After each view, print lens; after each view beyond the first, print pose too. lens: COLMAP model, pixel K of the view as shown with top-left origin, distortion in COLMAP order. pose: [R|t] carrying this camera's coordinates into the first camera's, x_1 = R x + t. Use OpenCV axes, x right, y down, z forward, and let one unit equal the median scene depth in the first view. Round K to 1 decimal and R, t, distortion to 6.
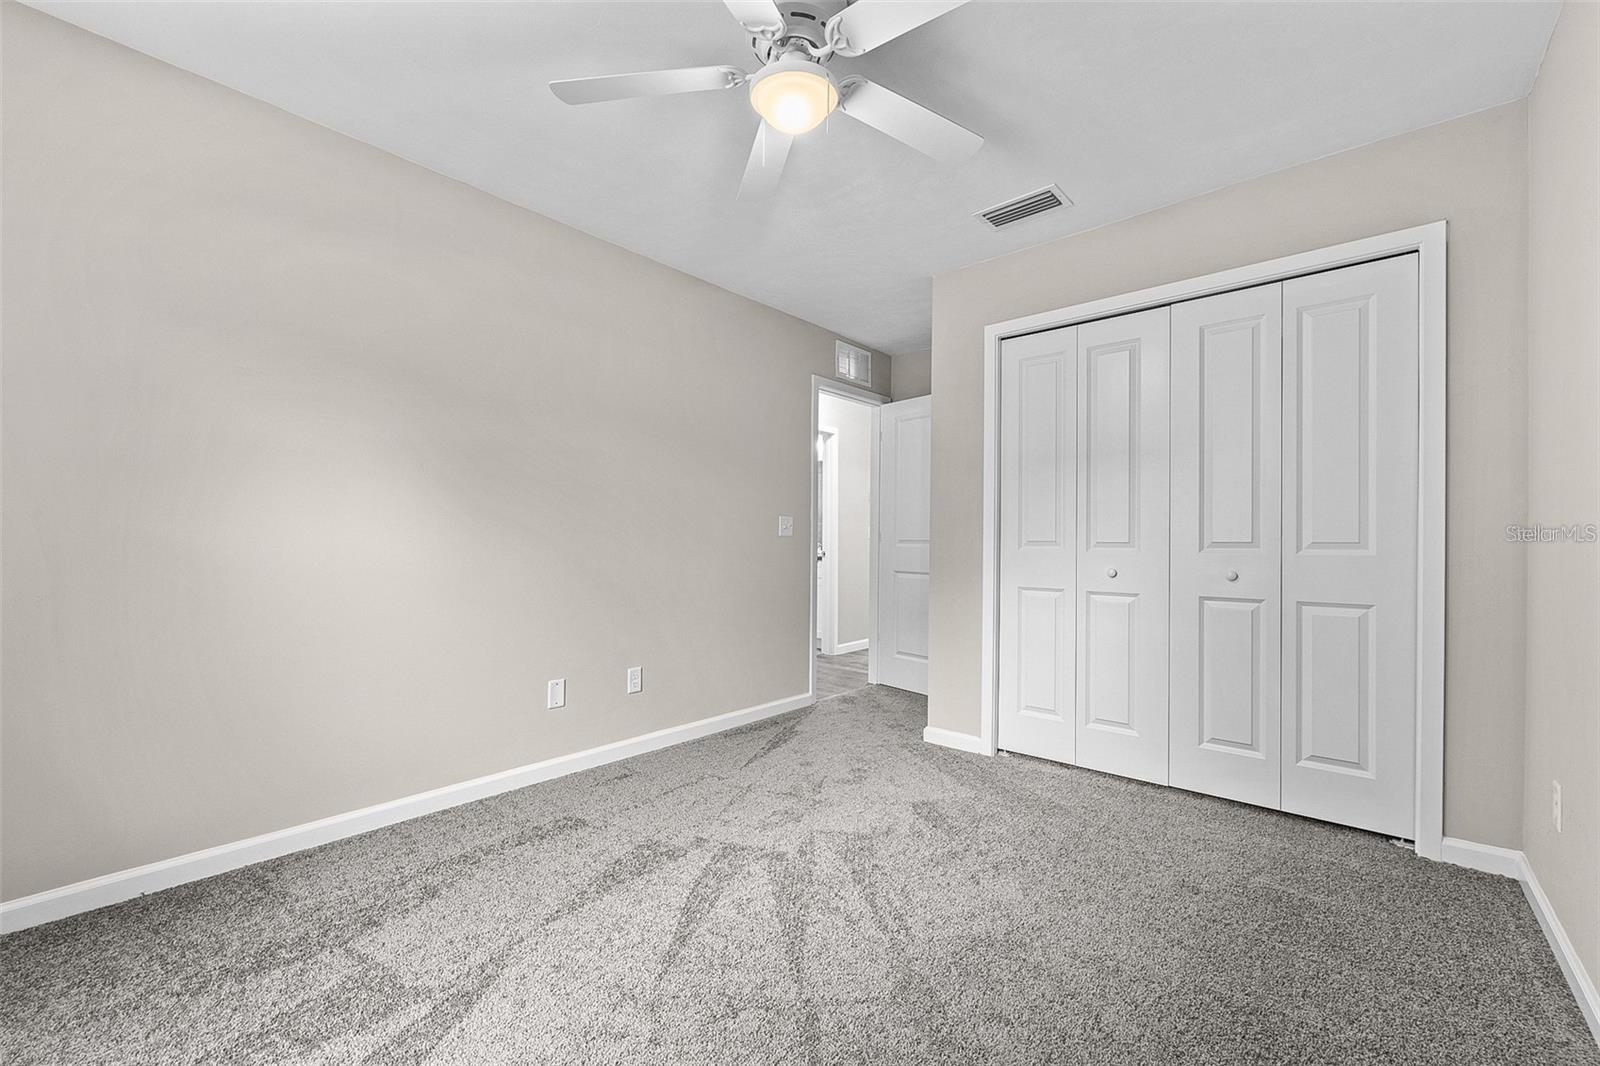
lens RADIAL K [[640.3, 0, 796.0], [0, 640.3, 538.9], [0, 0, 1]] dist [-0.003476, 0.000633]
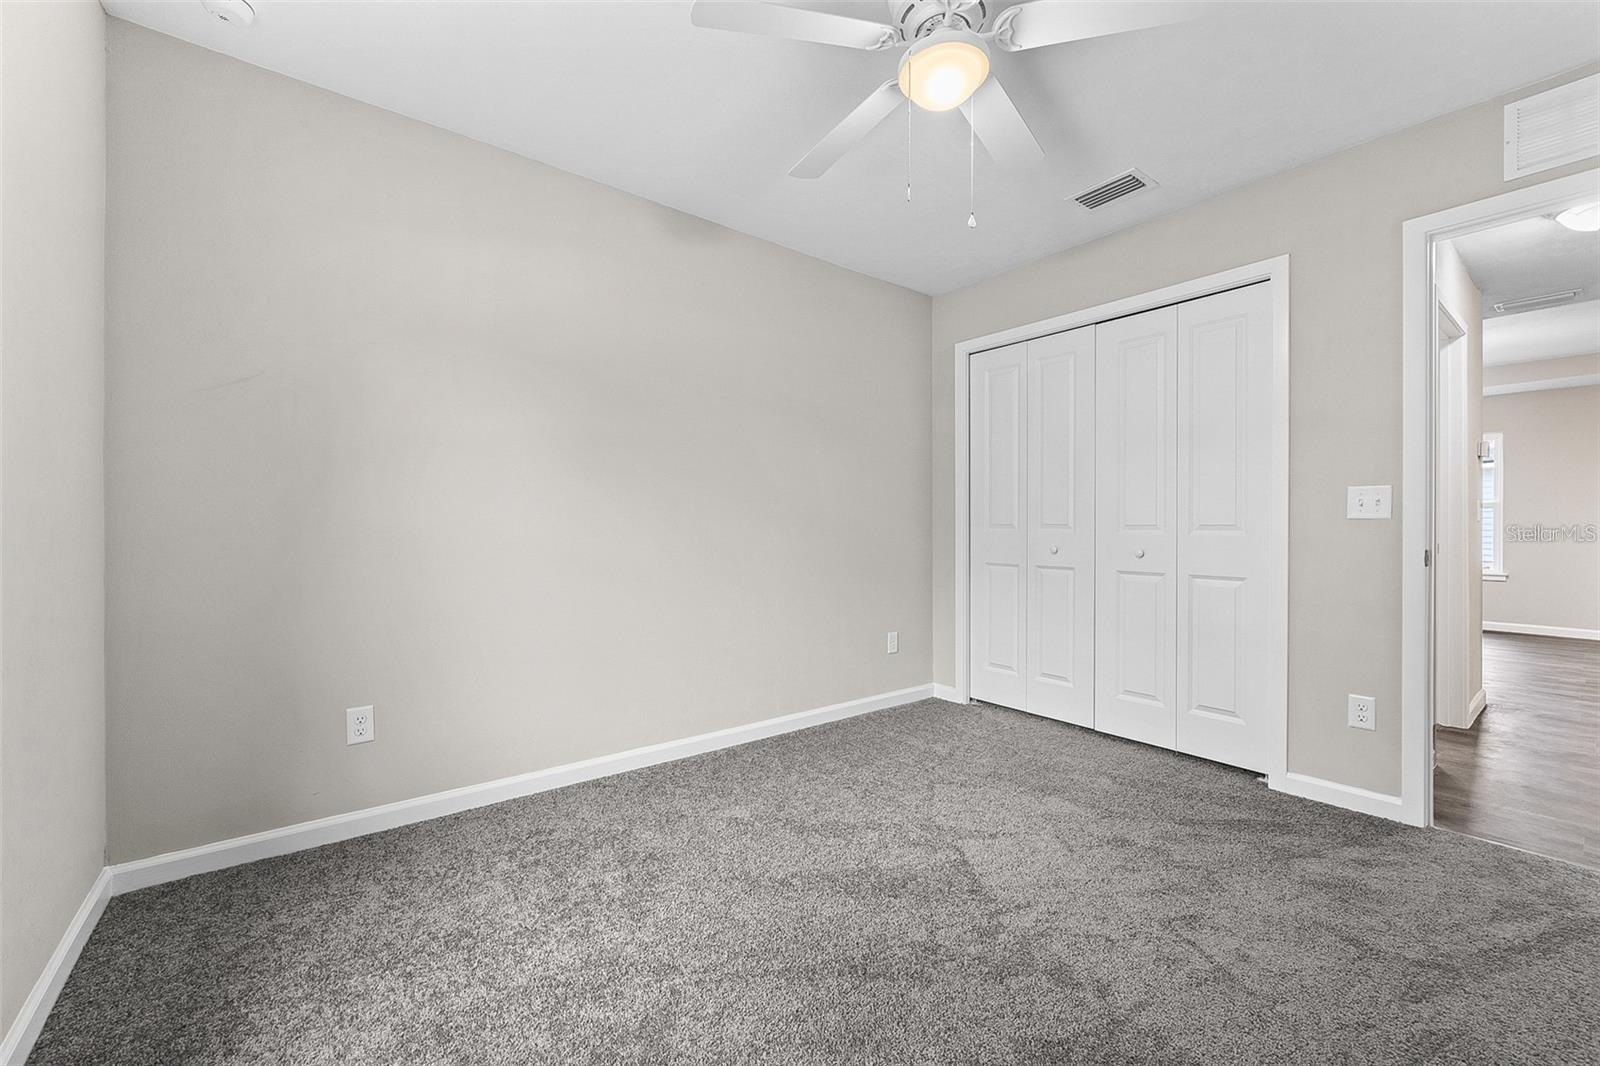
lens RADIAL K [[640.3, 0, 812.6], [0, 640.3, 535.3], [0, 0, 1]] dist [-0.003476, 0.000633]
pose [[0.980338, -0.004730, -0.197268, 0.221748], [0.008049, 0.999839, 0.016028, 0.001000], [0.197161, -0.017301, 0.980218, -0.189193]]
